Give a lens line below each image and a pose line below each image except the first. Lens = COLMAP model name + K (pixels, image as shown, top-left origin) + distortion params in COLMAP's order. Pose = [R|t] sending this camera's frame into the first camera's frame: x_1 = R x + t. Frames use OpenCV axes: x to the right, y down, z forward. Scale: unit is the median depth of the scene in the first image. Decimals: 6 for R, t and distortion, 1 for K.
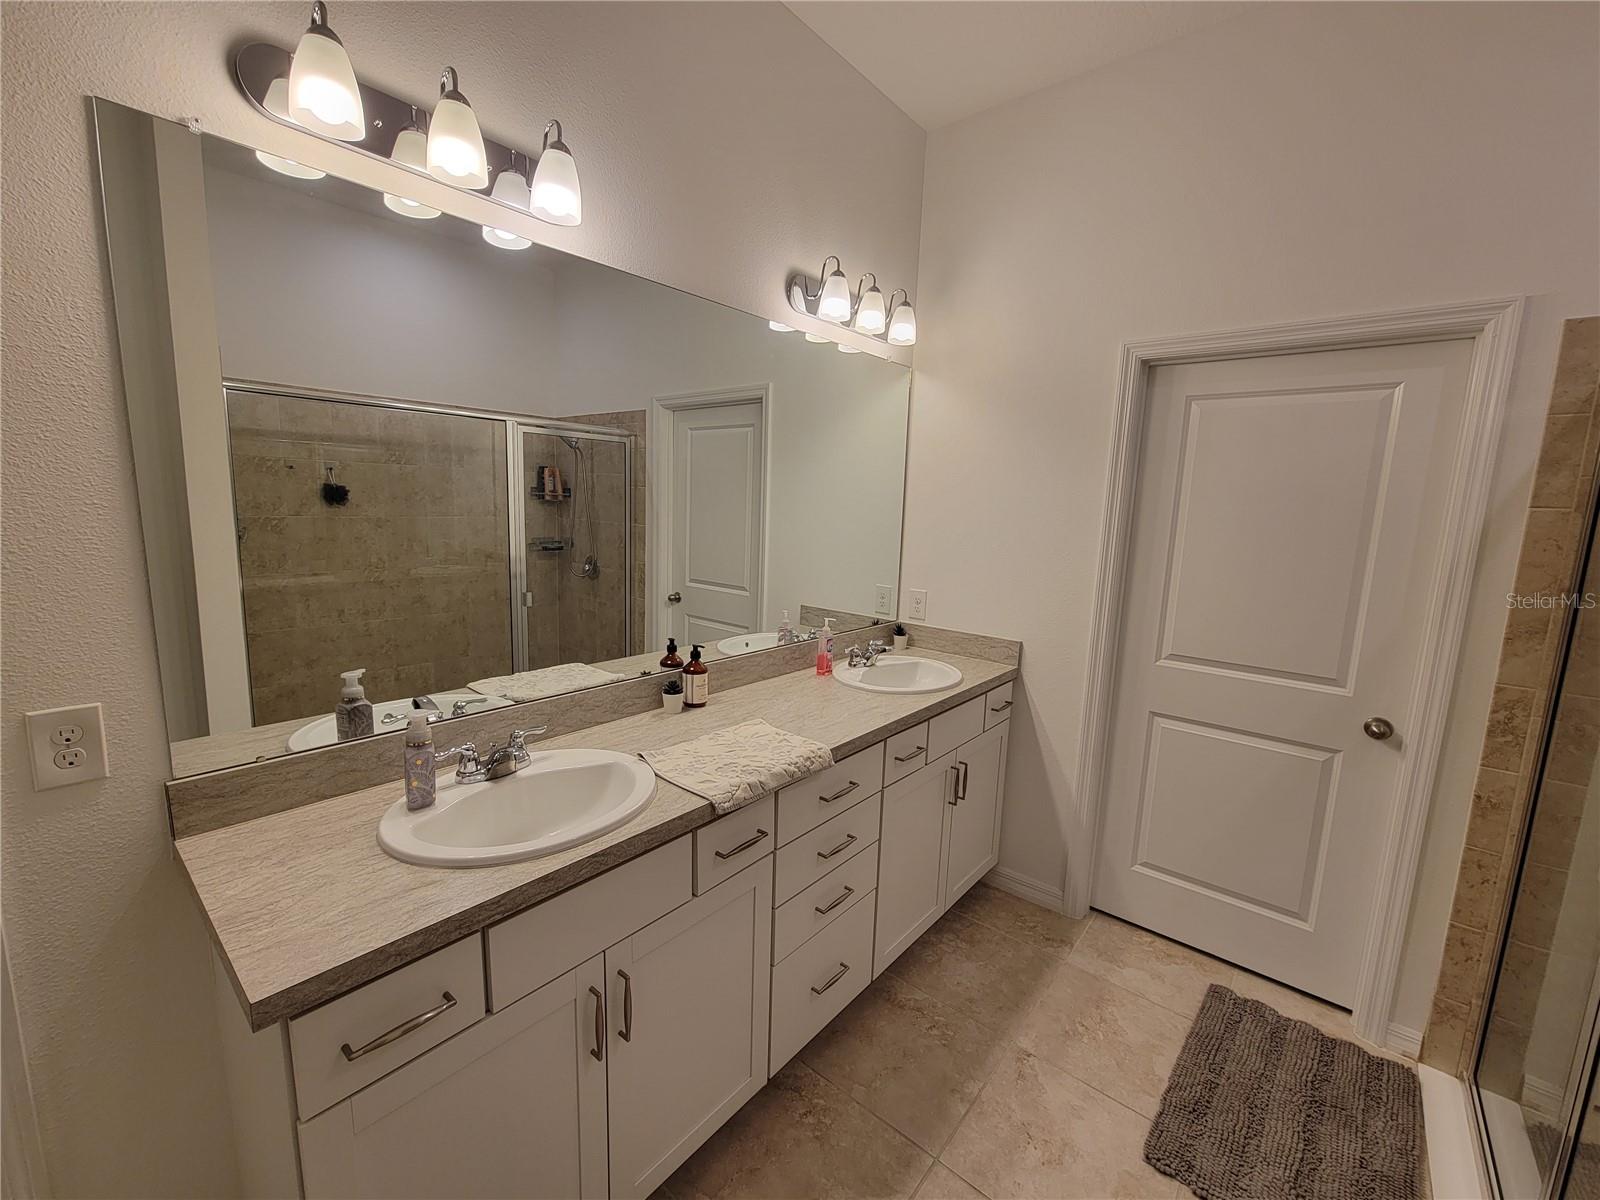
lens RADIAL K [[655.0, 0, 805.8], [0, 655.0, 599.6], [0, 0, 1]] dist [-0.002502, -0.000110]
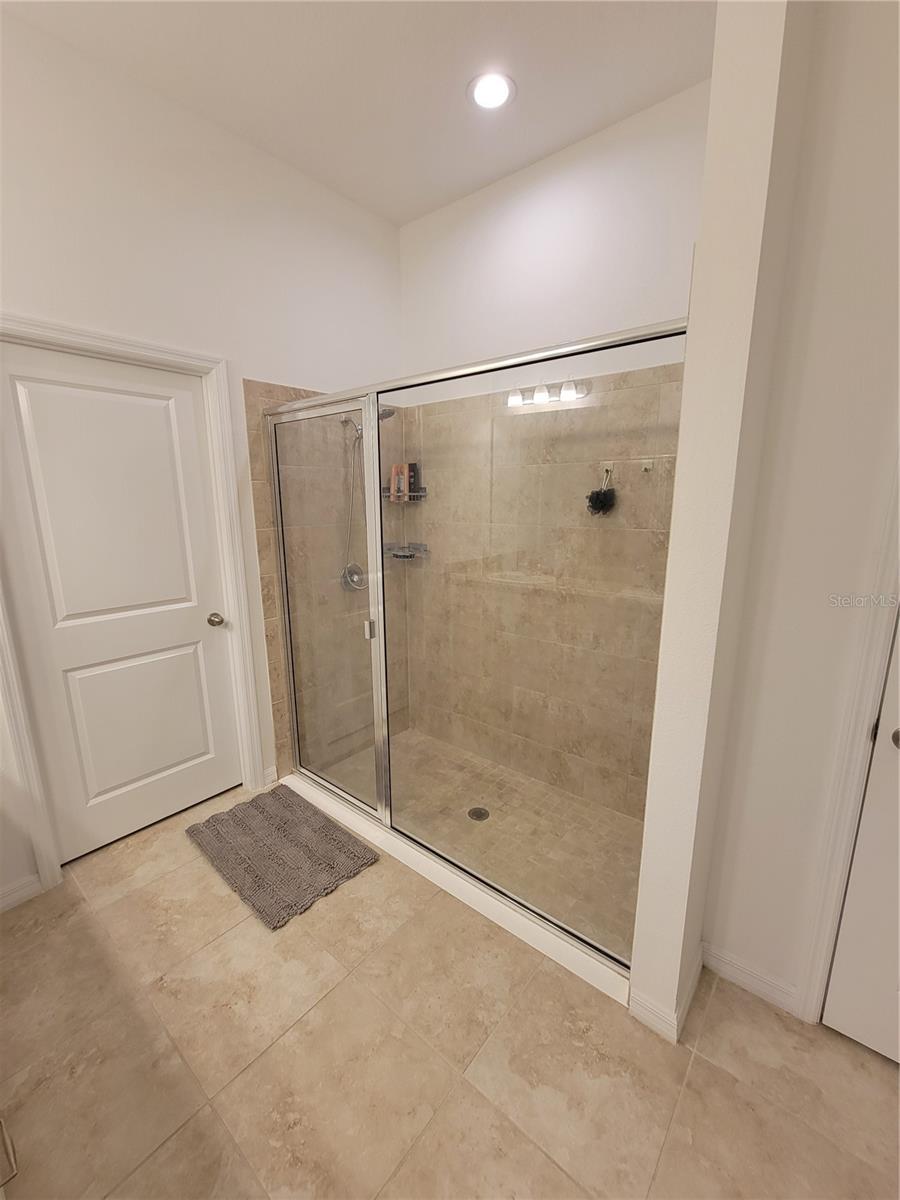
lens RADIAL K [[491.2, 0, 450.2], [0, 491.2, 604.4], [0, 0, 1]] dist [-0.002502, -0.000110]
pose [[0.001001, -0.247296, 0.968939, -0.312231], [0.146202, 0.958565, 0.244497, -0.053549], [-0.989254, 0.141416, 0.037115, 0.382945]]
